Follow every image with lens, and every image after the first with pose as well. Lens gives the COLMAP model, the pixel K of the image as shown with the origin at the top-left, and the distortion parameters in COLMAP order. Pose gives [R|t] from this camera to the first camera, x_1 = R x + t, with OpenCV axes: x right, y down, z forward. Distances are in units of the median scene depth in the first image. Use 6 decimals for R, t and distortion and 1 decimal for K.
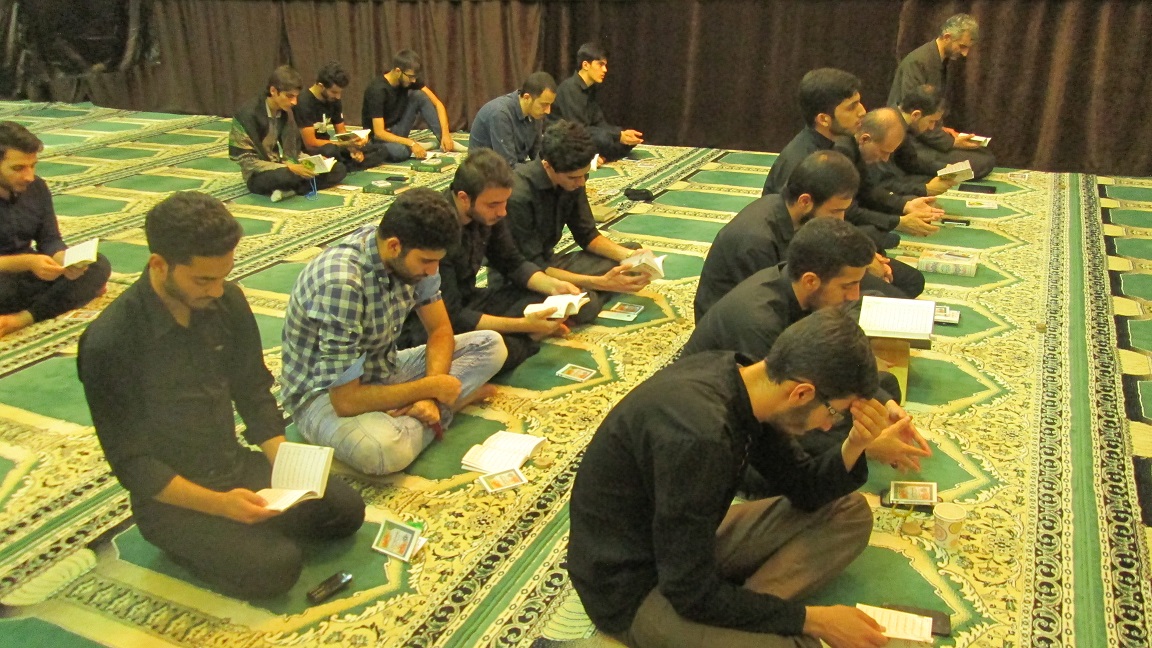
lens RADIAL K [[996.7, 0, 576.0], [0, 996.7, 324.0], [0, 0, 1]] dist [0.004572, 0.010514]
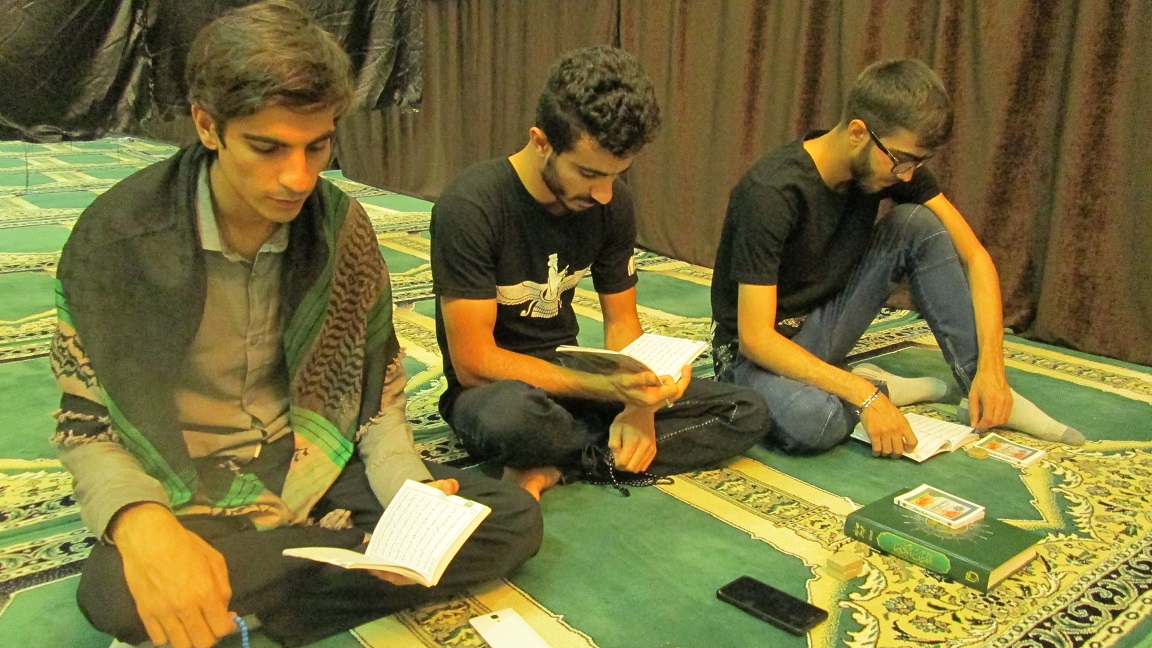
lens RADIAL K [[996.7, 0, 576.0], [0, 996.7, 324.0], [0, 0, 1]] dist [0.004572, 0.010514]
pose [[0.904788, 0.150522, -0.398373, -0.132144], [-0.192896, 0.978842, -0.068261, -0.168247], [0.379669, 0.138606, 0.914680, 0.729412]]
